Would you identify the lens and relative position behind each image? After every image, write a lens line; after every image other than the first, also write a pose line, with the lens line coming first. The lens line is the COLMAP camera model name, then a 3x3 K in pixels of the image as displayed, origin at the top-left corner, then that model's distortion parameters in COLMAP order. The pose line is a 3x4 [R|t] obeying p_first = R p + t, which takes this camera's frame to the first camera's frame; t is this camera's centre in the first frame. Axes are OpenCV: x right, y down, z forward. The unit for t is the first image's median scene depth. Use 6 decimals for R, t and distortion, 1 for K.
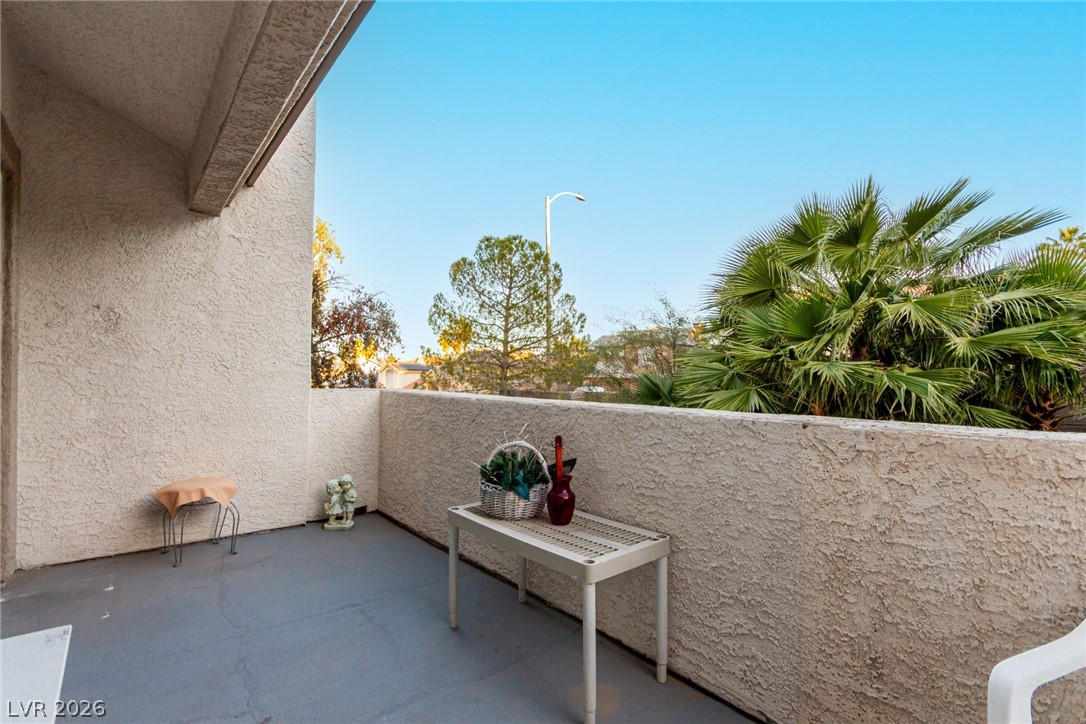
lens RADIAL K [[506.1, 0, 574.8], [0, 506.1, 372.4], [0, 0, 1]] dist [0.010744, -0.004190]
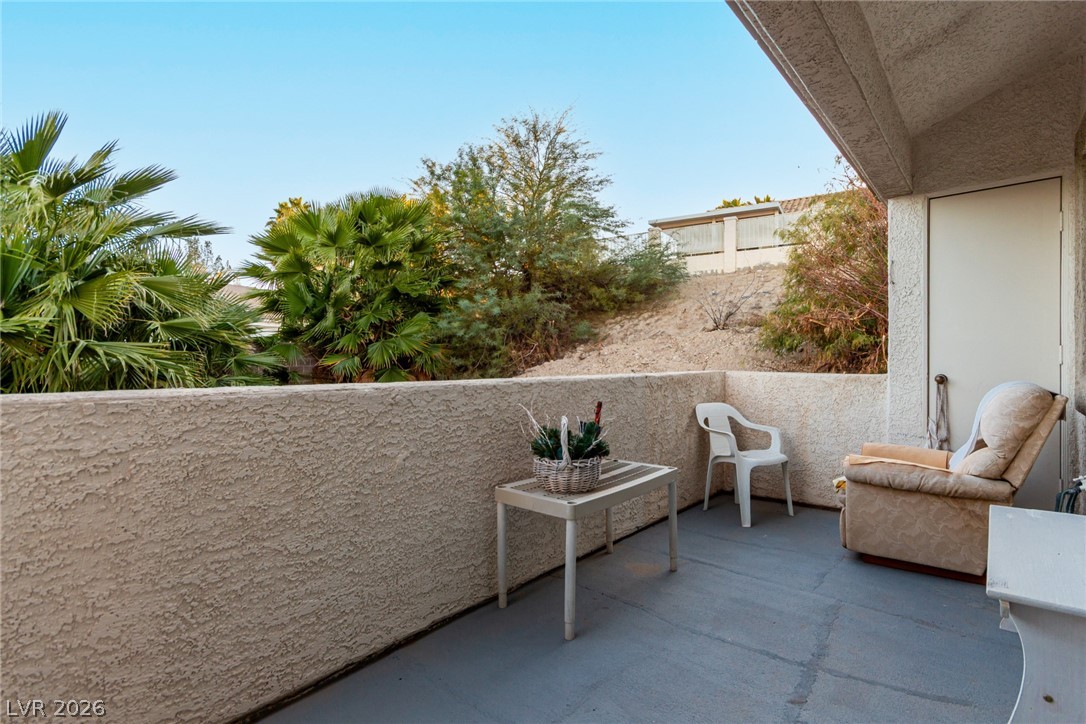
lens RADIAL K [[506.1, 0, 545.3], [0, 506.1, 360.1], [0, 0, 1]] dist [0.010744, -0.004190]
pose [[-0.114038, -0.003164, 0.993471, -1.018868], [-0.003973, 0.999988, 0.002729, 0.018946], [-0.993468, -0.003635, -0.114049, 1.060476]]
